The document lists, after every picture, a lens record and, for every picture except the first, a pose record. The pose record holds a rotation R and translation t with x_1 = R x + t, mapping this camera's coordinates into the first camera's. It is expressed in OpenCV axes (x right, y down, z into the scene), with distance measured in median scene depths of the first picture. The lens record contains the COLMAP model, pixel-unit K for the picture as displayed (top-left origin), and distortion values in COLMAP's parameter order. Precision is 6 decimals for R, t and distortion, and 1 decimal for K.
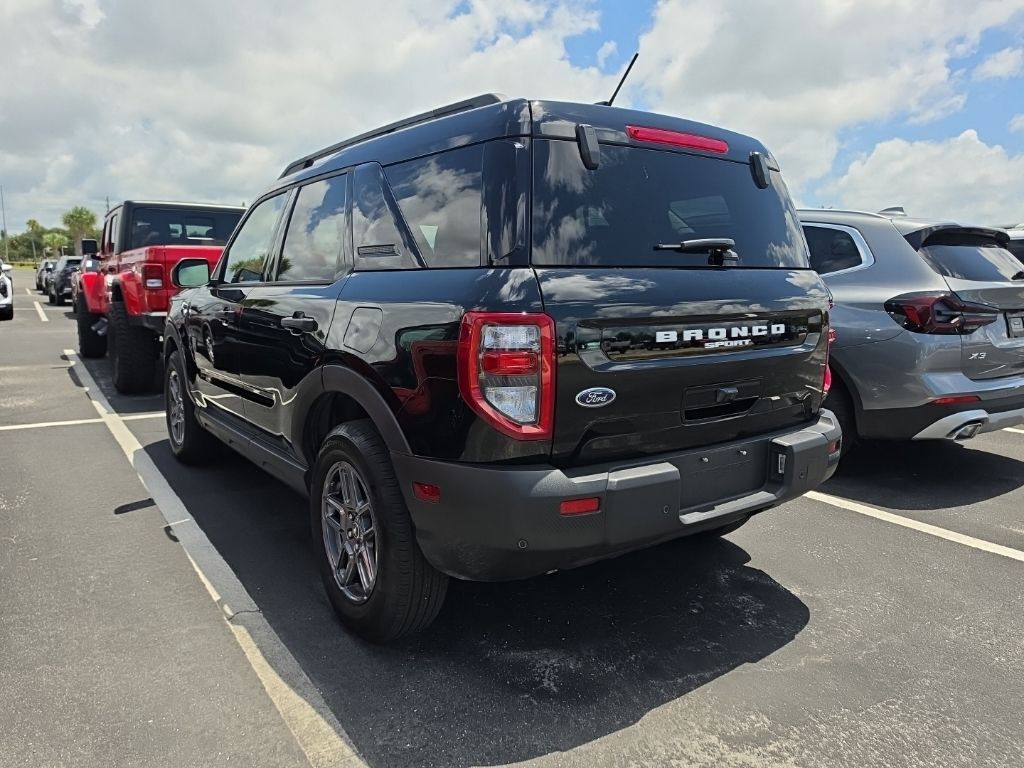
lens RADIAL K [[719.3, 0, 512.0], [0, 719.3, 384.0], [0, 0, 1]] dist [-0.004945, -0.002254]
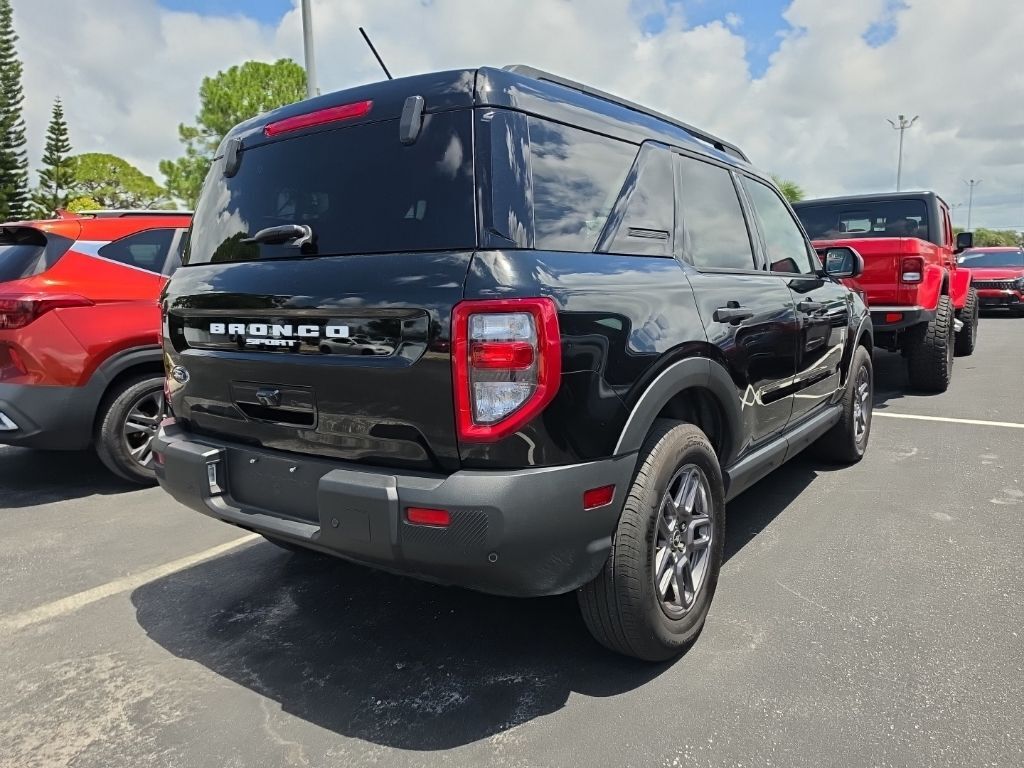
lens RADIAL K [[717.5, 0, 525.5], [0, 717.5, 391.5], [0, 0, 1]] dist [-0.002939, -0.003638]
pose [[0.331989, 0.124913, -0.934976, 1.132300], [-0.118304, 0.988881, 0.090108, -0.102175], [0.935835, 0.080696, 0.343075, 0.890548]]
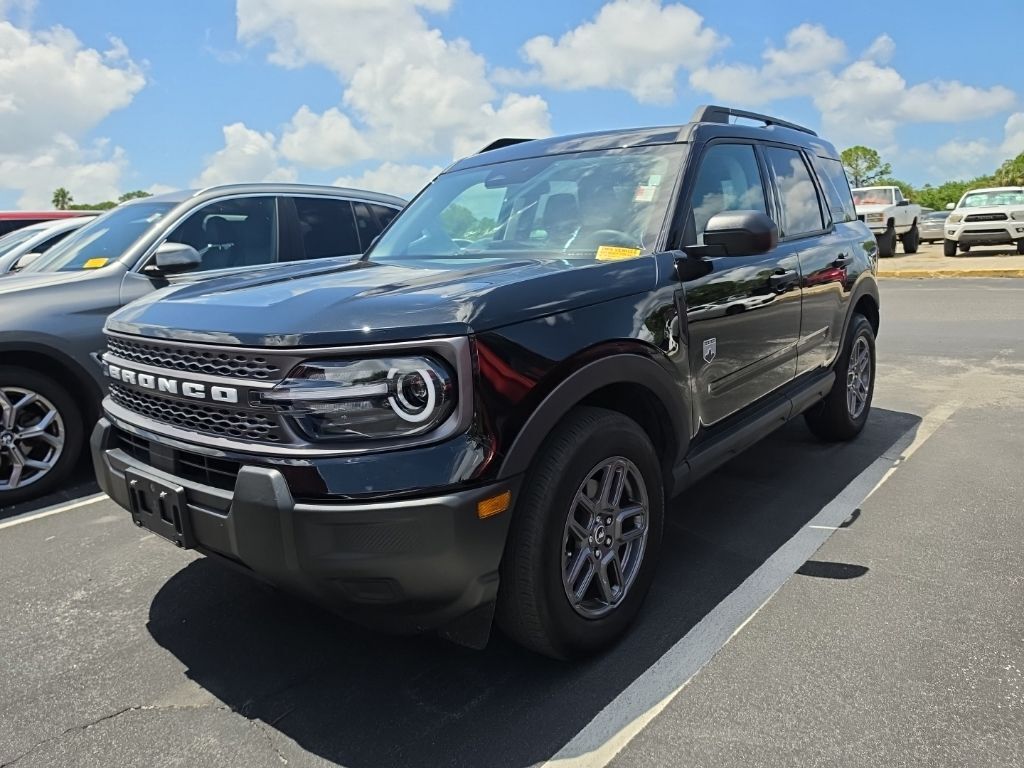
lens RADIAL K [[812.6, 0, 472.6], [0, 812.6, 387.8], [0, 0, 1]] dist [0.001682, 0.003789]
pose [[-0.271439, -0.185004, 0.944508, -1.720655], [0.199321, 0.949271, 0.243219, -0.389416], [-0.941590, 0.254279, -0.220794, 2.195488]]
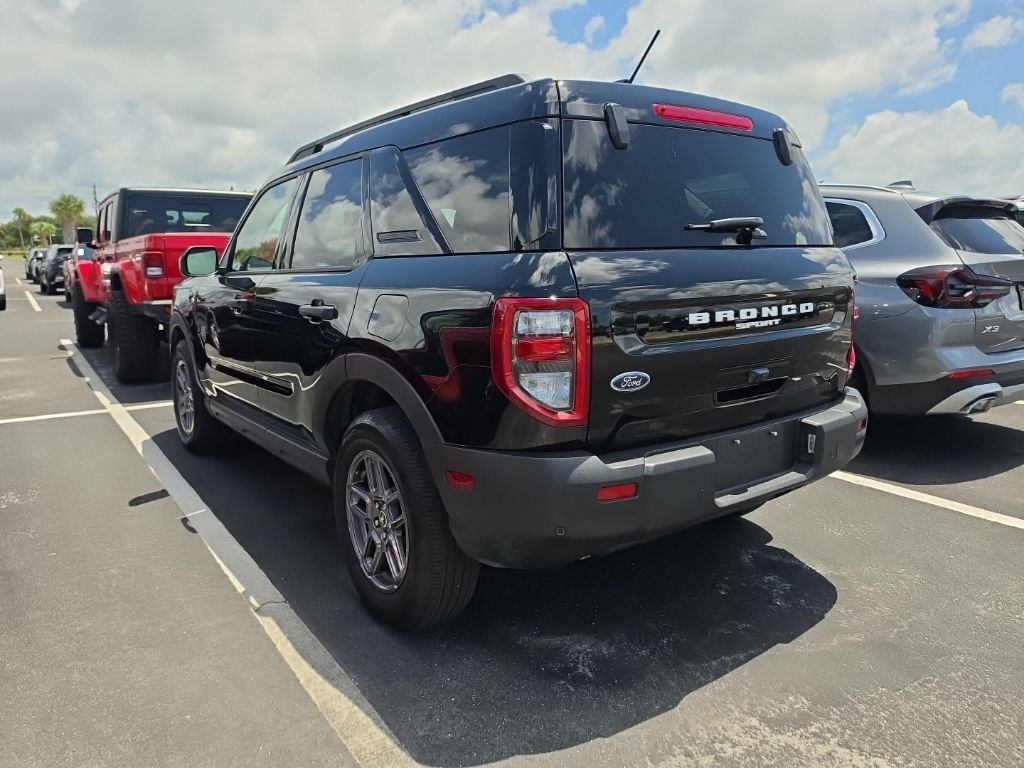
lens RADIAL K [[719.8, 0, 508.7], [0, 719.8, 377.4], [0, 0, 1]] dist [-0.002576, -0.006489]
pose [[0.999789, -0.019907, 0.005089, -0.044354], [0.019810, 0.999633, 0.018484, -0.006906], [-0.005455, -0.018380, 0.999816, 0.009730]]
